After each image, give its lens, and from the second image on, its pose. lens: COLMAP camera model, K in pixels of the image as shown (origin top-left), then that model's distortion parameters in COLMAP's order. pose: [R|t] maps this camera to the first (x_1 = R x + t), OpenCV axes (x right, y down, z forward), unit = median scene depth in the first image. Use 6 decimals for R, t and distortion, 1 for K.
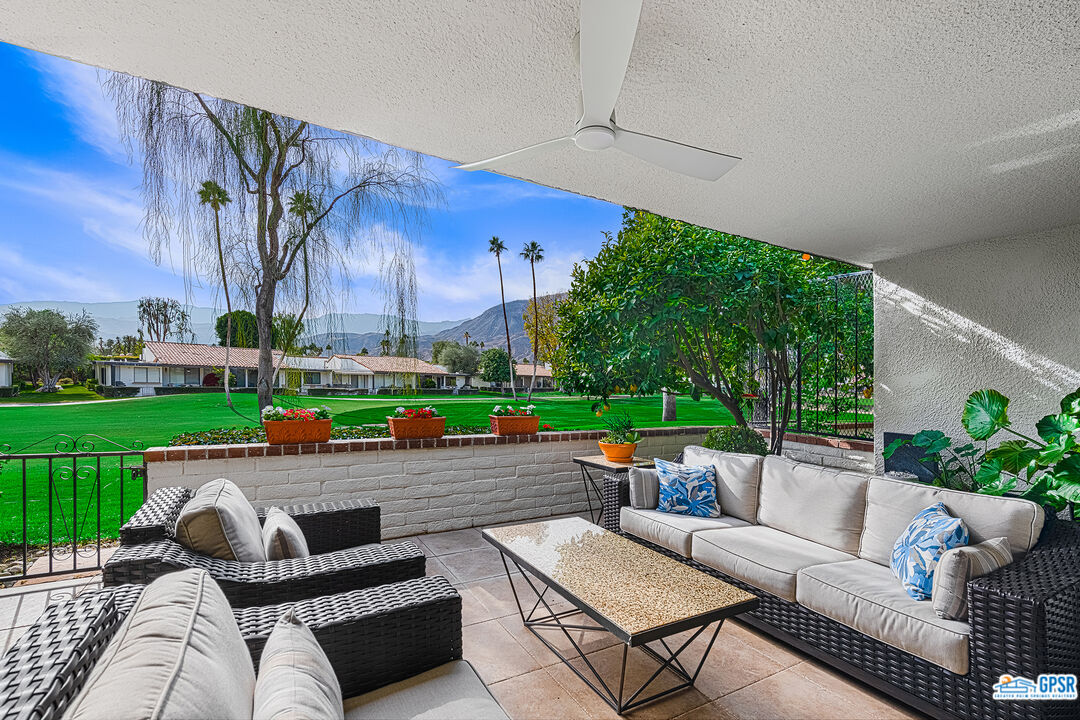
lens RADIAL K [[487.5, 0, 540.9], [0, 487.5, 370.8], [0, 0, 1]] dist [0.000430, -0.000072]
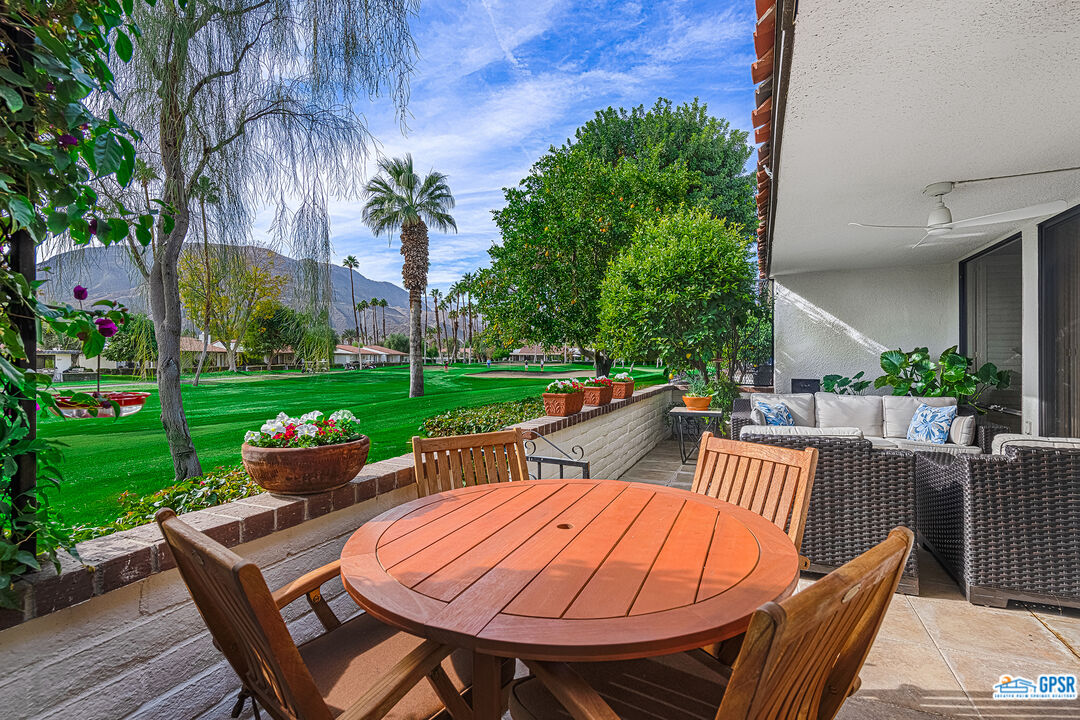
lens RADIAL K [[531.6, 0, 541.8], [0, 531.6, 344.6], [0, 0, 1]] dist [0.014784, -0.000071]
pose [[0.782000, -0.009853, 0.623200, -0.125784], [0.007859, 0.999951, 0.005949, -0.001124], [-0.623228, 0.000246, 0.782040, 0.012513]]
